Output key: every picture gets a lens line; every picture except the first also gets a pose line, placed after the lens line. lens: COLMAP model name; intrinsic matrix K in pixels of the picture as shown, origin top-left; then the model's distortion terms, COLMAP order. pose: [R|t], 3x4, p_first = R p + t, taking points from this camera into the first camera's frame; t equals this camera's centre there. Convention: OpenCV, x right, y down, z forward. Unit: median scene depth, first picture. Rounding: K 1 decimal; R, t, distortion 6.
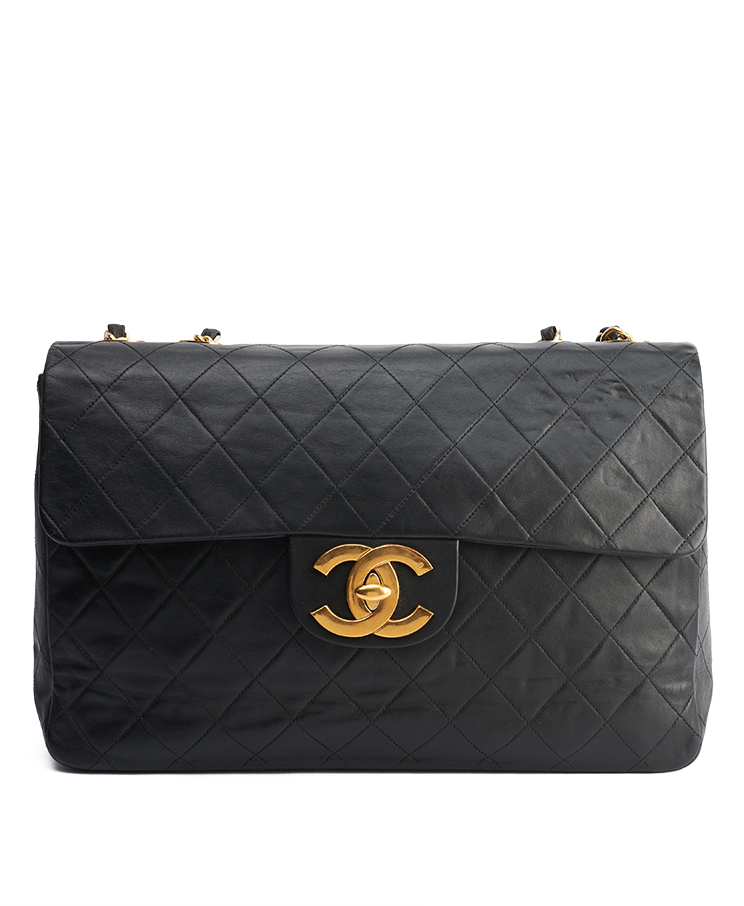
lens RADIAL K [[1921.2, 0, 390.6], [0, 1921.2, 431.1], [0, 0, 1]] dist [-0.143453, 0.000000]
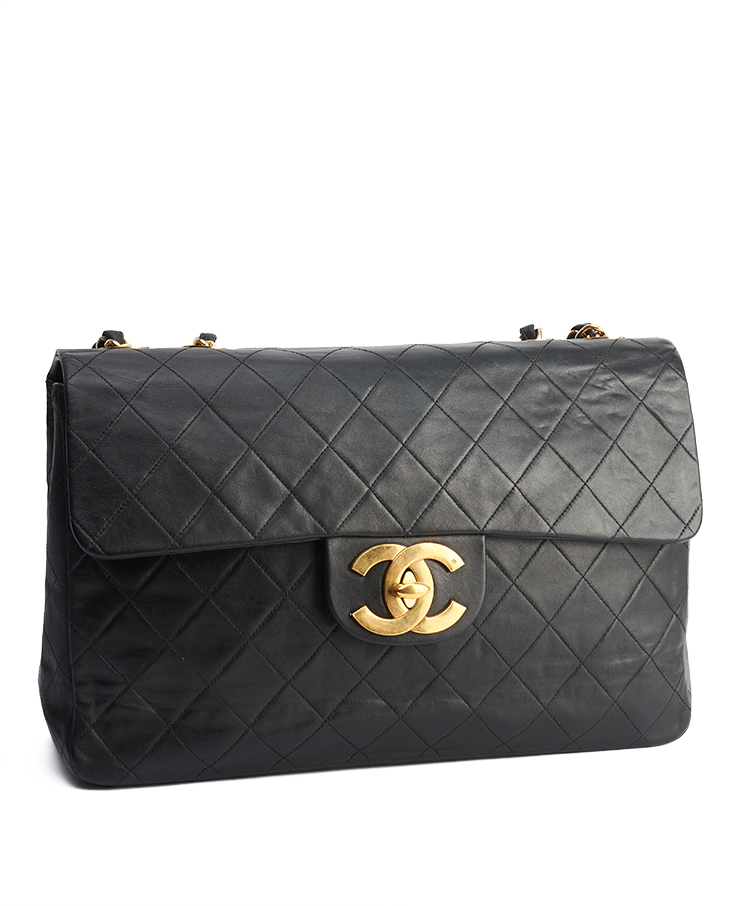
lens RADIAL K [[1921.2, 0, 375.9], [0, 1921.2, 455.1], [0, 0, 1]] dist [-0.143453, 0.000000]
pose [[0.967856, -0.034019, 0.249195, -0.272208], [0.028606, 0.999270, 0.025315, -0.013629], [-0.249874, -0.017373, 0.968122, 0.019825]]
